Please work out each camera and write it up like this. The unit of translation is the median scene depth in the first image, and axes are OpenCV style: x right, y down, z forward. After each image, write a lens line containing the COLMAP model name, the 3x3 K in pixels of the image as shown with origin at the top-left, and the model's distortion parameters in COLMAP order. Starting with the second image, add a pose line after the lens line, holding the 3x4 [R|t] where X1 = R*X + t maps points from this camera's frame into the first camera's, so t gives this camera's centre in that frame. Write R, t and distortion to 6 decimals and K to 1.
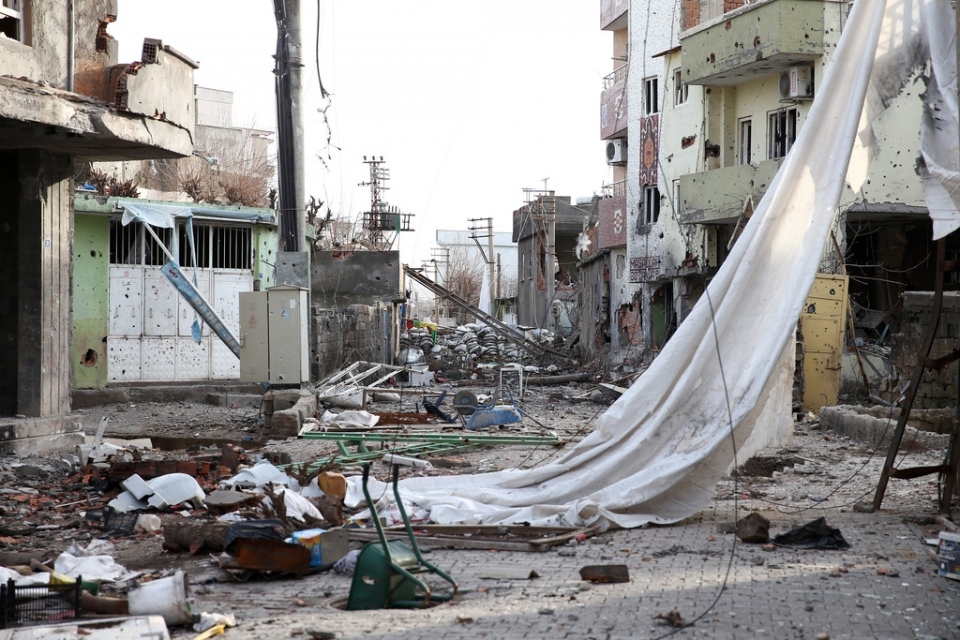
lens RADIAL K [[1802.9, 0, 476.5], [0, 1802.9, 323.3], [0, 0, 1]] dist [0.225639, 0.048534]
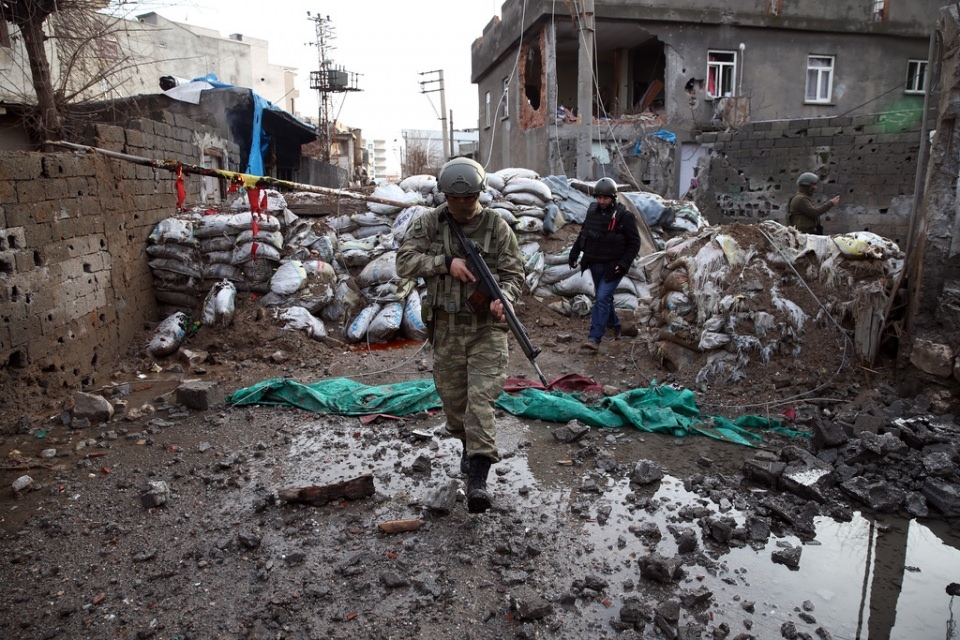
lens RADIAL K [[655.6, 0, 478.8], [0, 655.6, 324.6], [0, 0, 1]] dist [-0.110702, 0.090968]
pose [[0.996814, -0.033427, 0.072415, -0.004393], [0.017720, 0.978063, 0.207554, 0.003988], [-0.077765, -0.205609, 0.975540, 1.793053]]
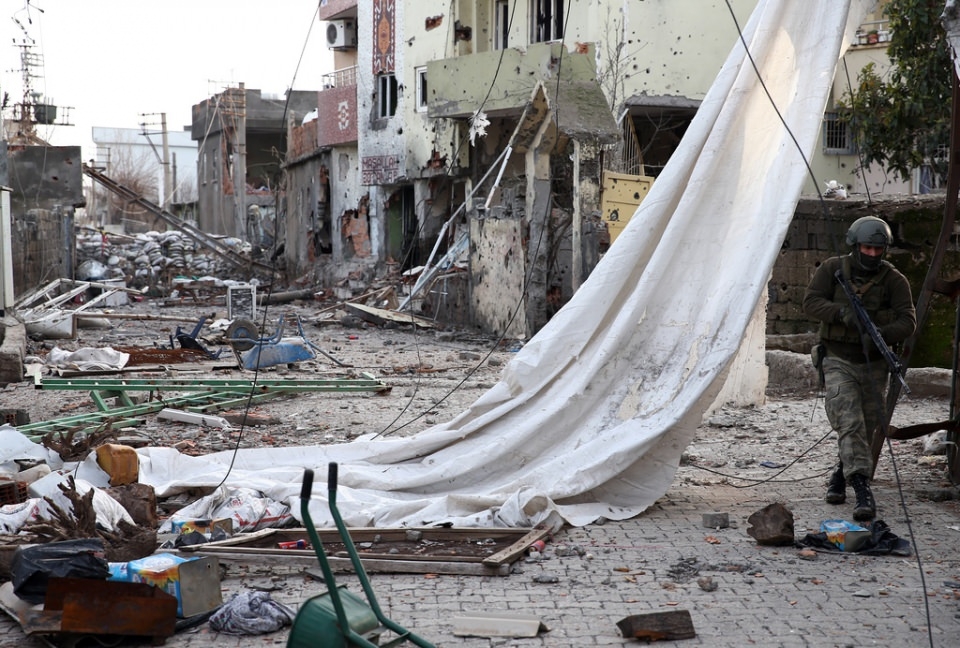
lens RADIAL K [[1903.7, 0, 480.0], [0, 1903.7, 324.0], [0, 0, 1]] dist [0.194914, 0.286354]
pose [[0.983290, -0.010026, 0.181770, -0.033481], [0.001167, 0.998809, 0.048777, -0.000736], [-0.182043, -0.047750, 0.982131, 0.101843]]
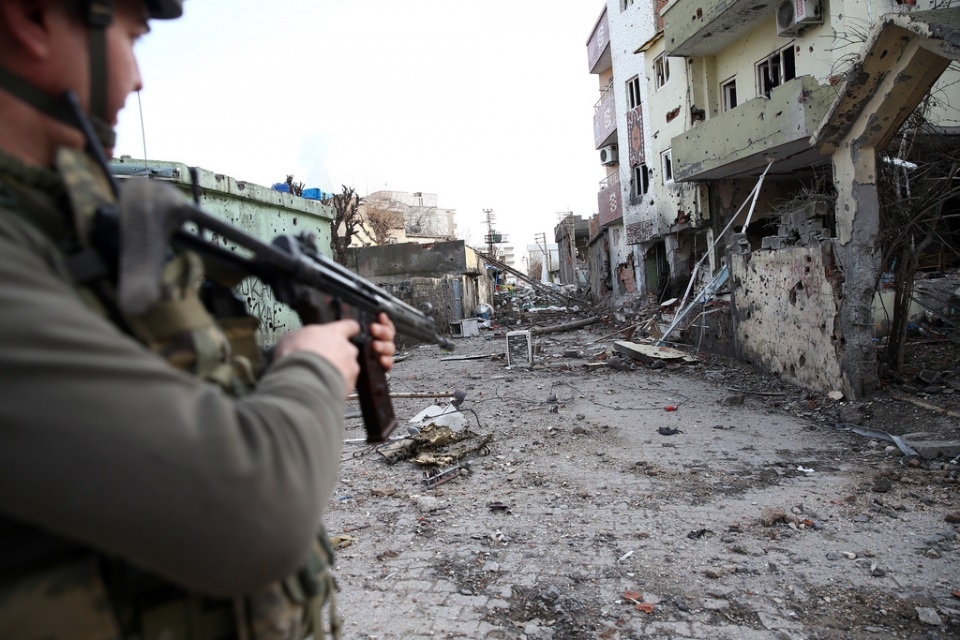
lens RADIAL K [[655.6, 0, 478.8], [0, 655.6, 324.6], [0, 0, 1]] dist [-0.110702, 0.090968]
pose [[0.990794, -0.068061, -0.117027, 0.038411], [0.074837, 0.995705, 0.054514, 0.000916], [0.112814, -0.062770, 0.991631, 0.654982]]
